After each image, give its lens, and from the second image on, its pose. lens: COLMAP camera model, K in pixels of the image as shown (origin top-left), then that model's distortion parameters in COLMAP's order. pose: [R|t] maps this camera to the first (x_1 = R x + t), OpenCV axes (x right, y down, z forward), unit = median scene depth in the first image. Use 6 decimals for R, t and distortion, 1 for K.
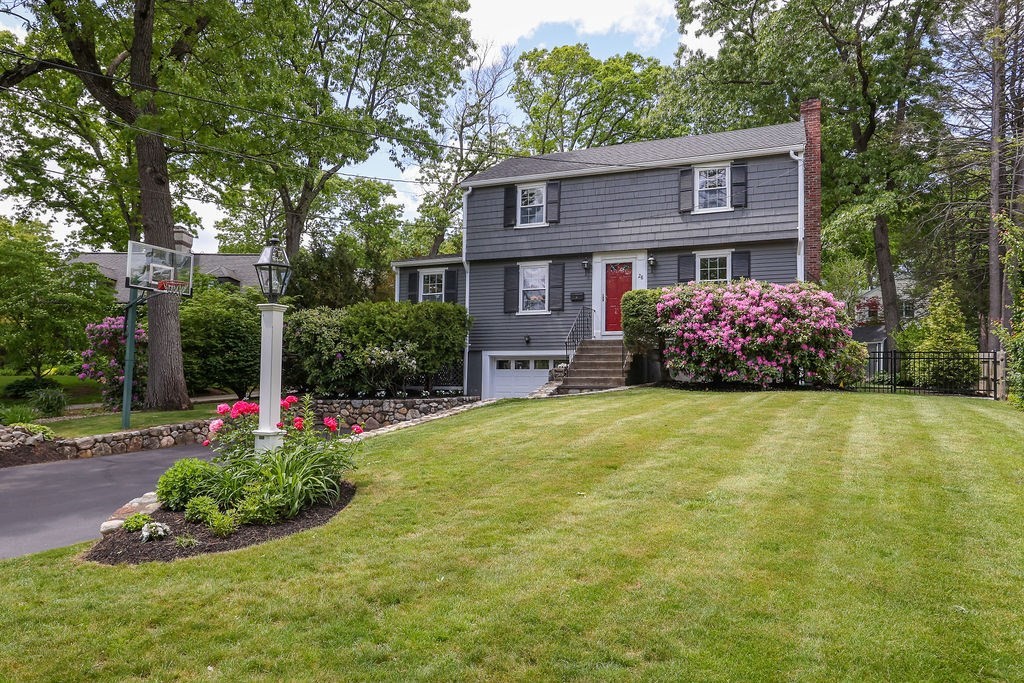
lens RADIAL K [[662.4, 0, 512.9], [0, 662.4, 342.1], [0, 0, 1]] dist [-0.009943, -0.000835]
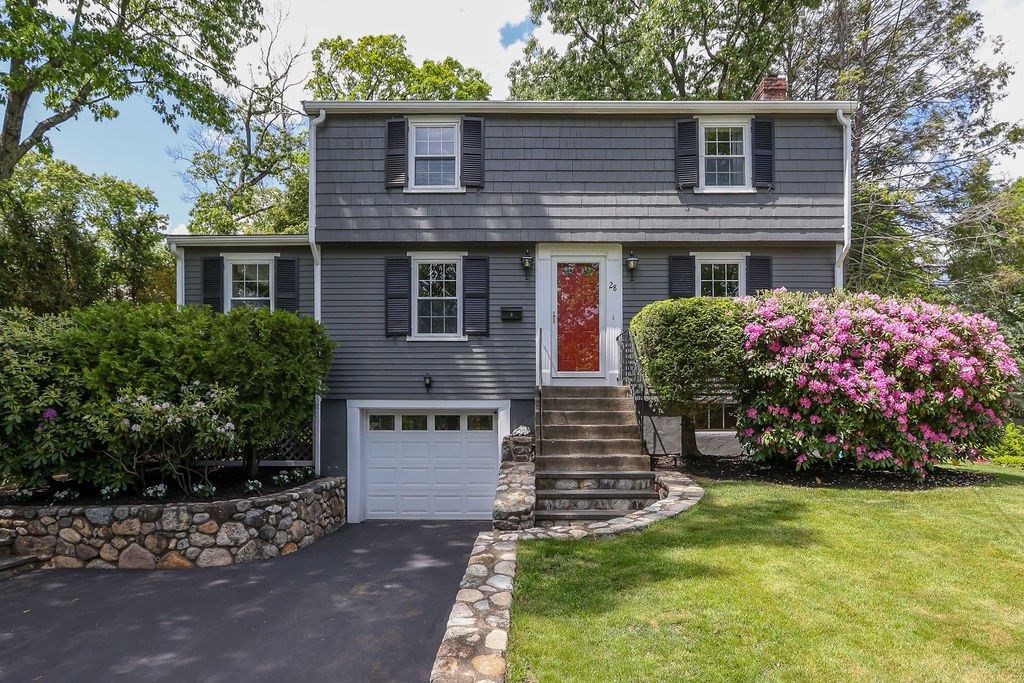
lens RADIAL K [[586.8, 0, 501.4], [0, 586.8, 424.0], [0, 0, 1]] dist [-0.012028, -0.000143]
pose [[0.937972, -0.011308, 0.346526, -0.104076], [-0.017156, 0.996730, 0.078964, -0.009165], [-0.346286, -0.080011, 0.934711, 0.489233]]
